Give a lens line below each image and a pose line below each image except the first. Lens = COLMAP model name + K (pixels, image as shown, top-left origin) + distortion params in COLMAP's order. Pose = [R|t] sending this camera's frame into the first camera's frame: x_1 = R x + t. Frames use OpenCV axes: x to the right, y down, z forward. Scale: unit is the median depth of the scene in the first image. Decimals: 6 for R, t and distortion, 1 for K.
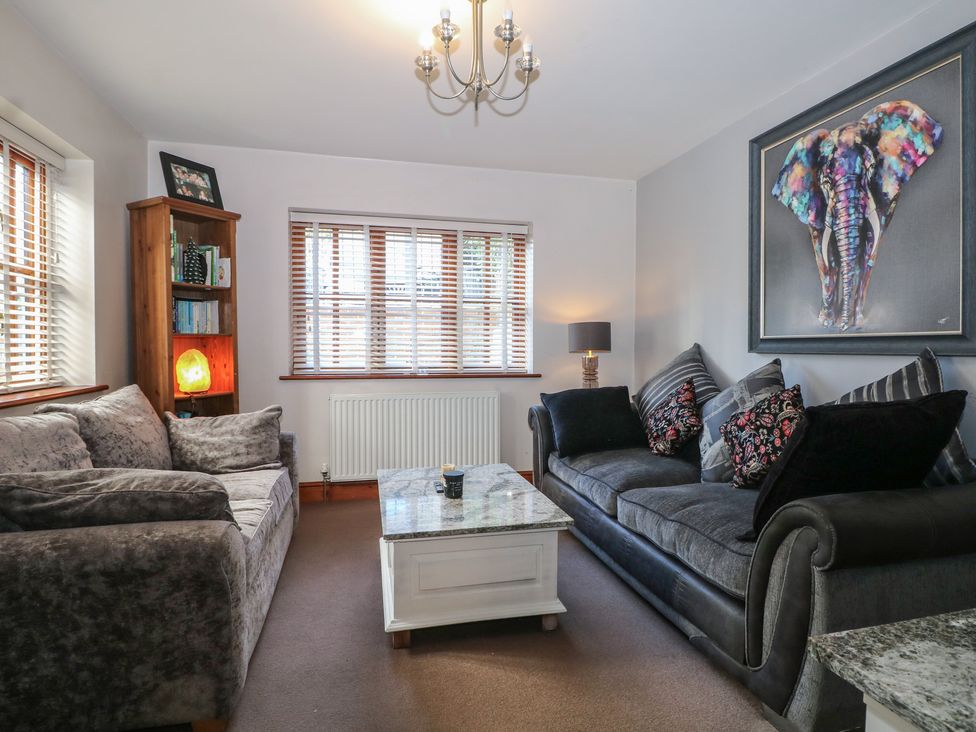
lens RADIAL K [[512.3, 0, 486.4], [0, 512.3, 357.6], [0, 0, 1]] dist [-0.001675, -0.014278]
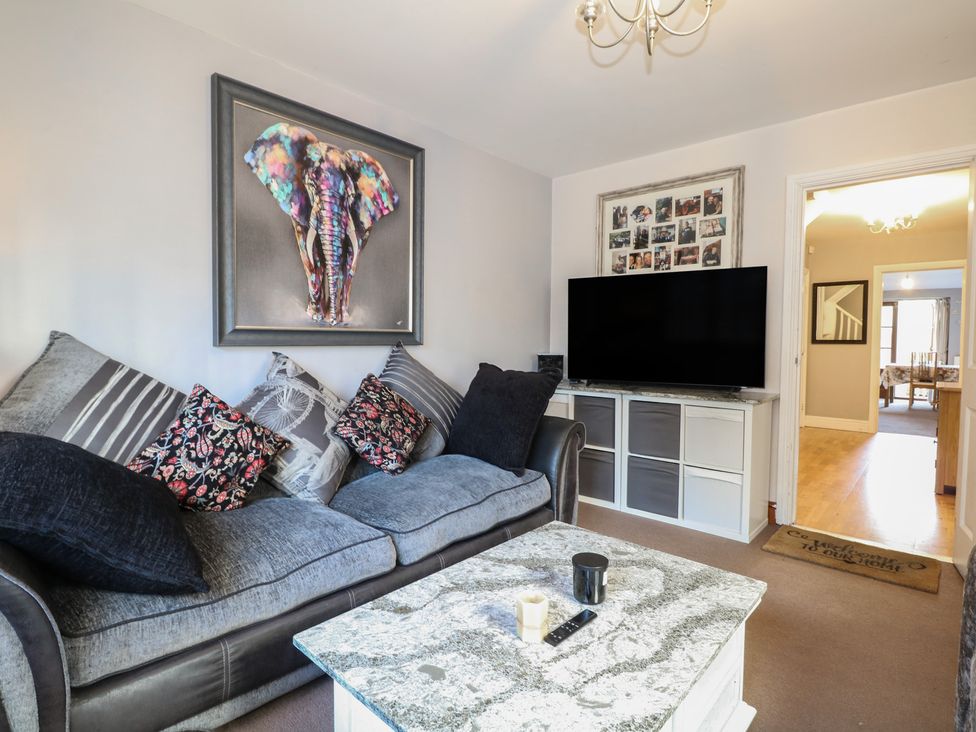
lens RADIAL K [[512.3, 0, 486.4], [0, 512.3, 357.6], [0, 0, 1]] dist [-0.001675, -0.014278]
pose [[-0.562040, -0.035685, 0.826340, -0.457051], [0.007260, 0.998818, 0.048071, -0.033288], [-0.827078, 0.033017, -0.561116, 1.369604]]
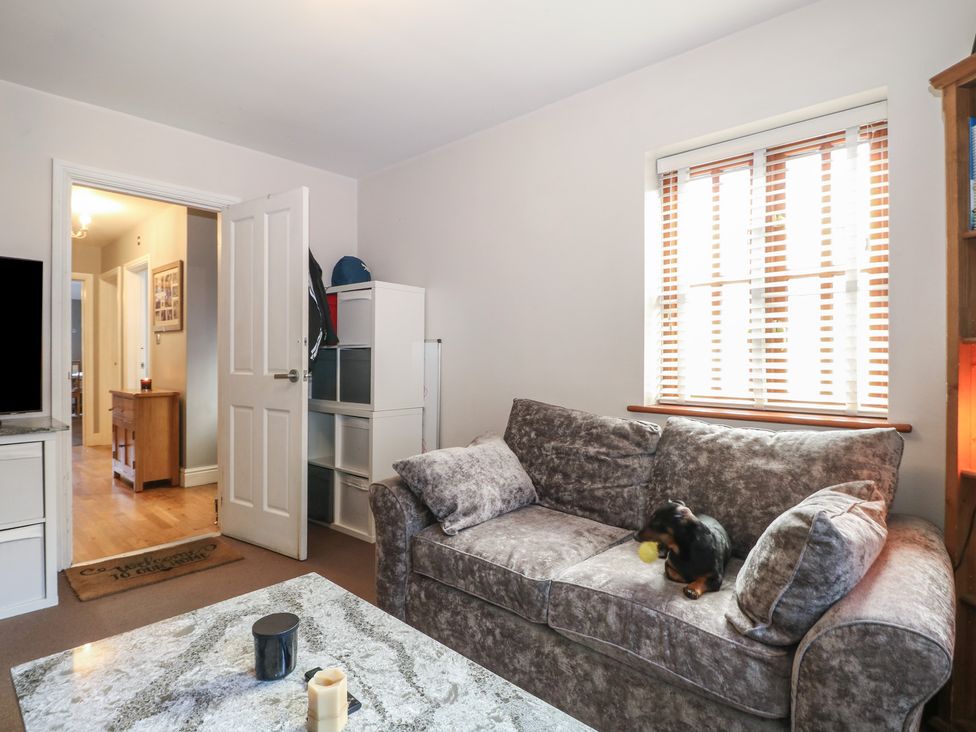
lens RADIAL K [[529.3, 0, 488.0], [0, 529.3, 366.0], [0, 0, 1]] dist [0.001823, -0.013712]
pose [[-0.823129, 0.003949, -0.567840, 0.051648], [-0.019527, 0.999188, 0.035254, -0.038206], [0.567518, 0.040107, -0.822384, 1.462483]]
